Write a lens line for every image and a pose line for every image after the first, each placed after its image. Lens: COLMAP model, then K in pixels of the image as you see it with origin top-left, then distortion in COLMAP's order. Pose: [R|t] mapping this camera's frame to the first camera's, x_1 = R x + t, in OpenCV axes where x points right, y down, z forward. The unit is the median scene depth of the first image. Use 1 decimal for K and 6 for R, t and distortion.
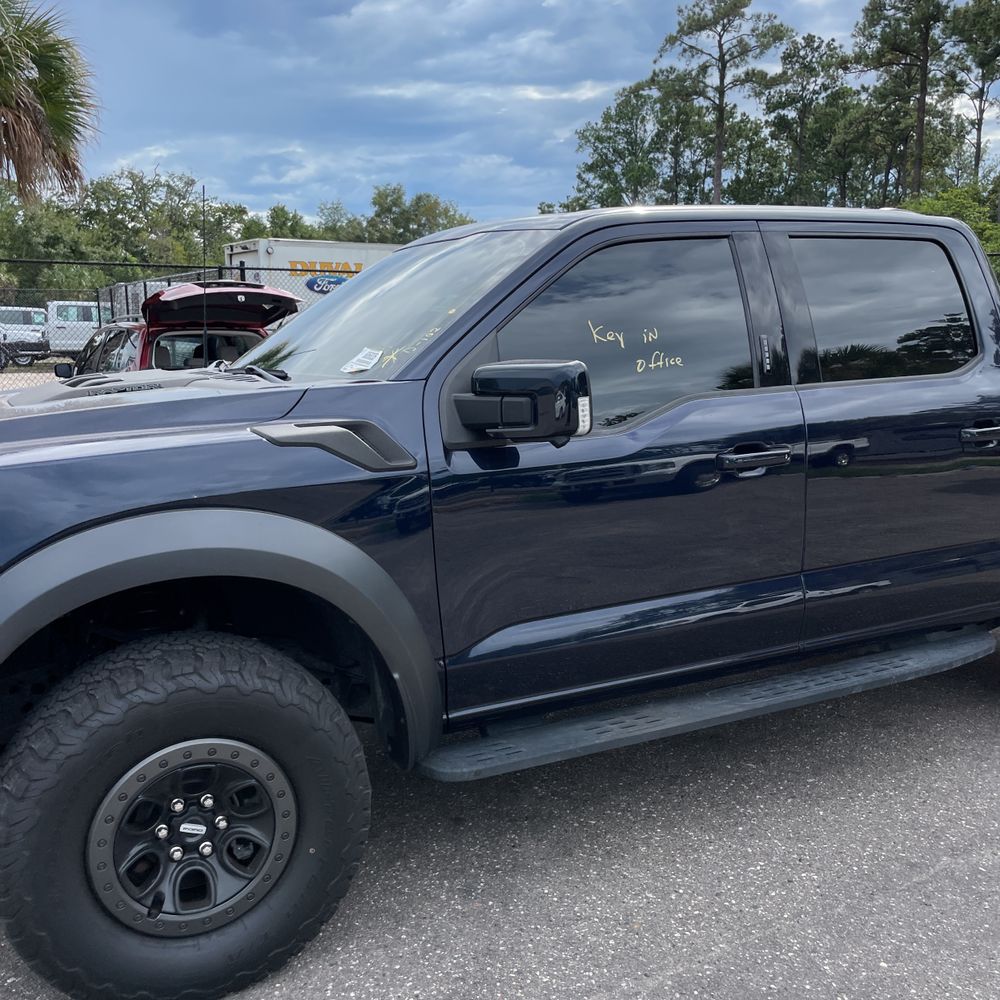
lens RADIAL K [[1006.2, 0, 500.6], [0, 1006.2, 502.9], [0, 0, 1]] dist [0.092301, -0.133567]
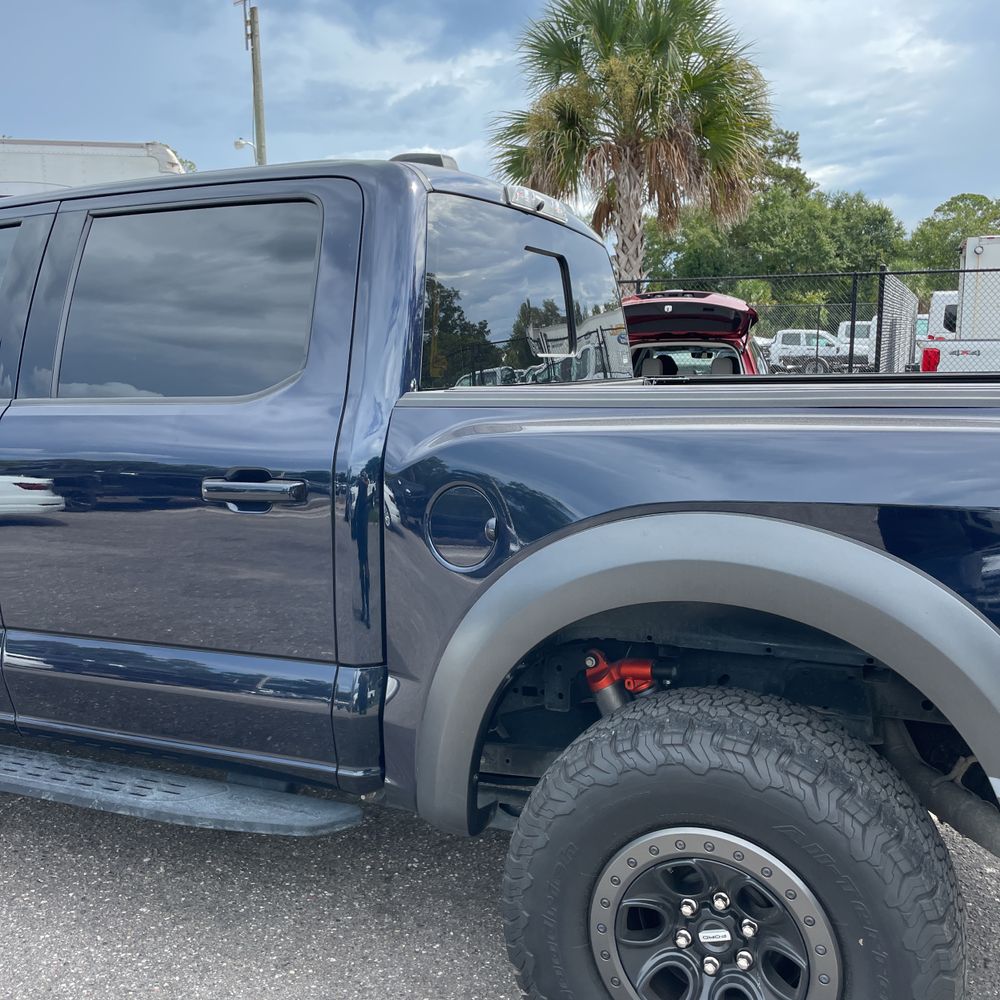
lens RADIAL K [[1011.6, 0, 498.5], [0, 1011.6, 506.3], [0, 0, 1]] dist [0.096795, -0.144196]
pose [[0.638909, 0.116997, -0.760333, 1.284662], [-0.126341, 0.990905, 0.046311, -0.128517], [0.758837, 0.066473, 0.647880, 0.836698]]
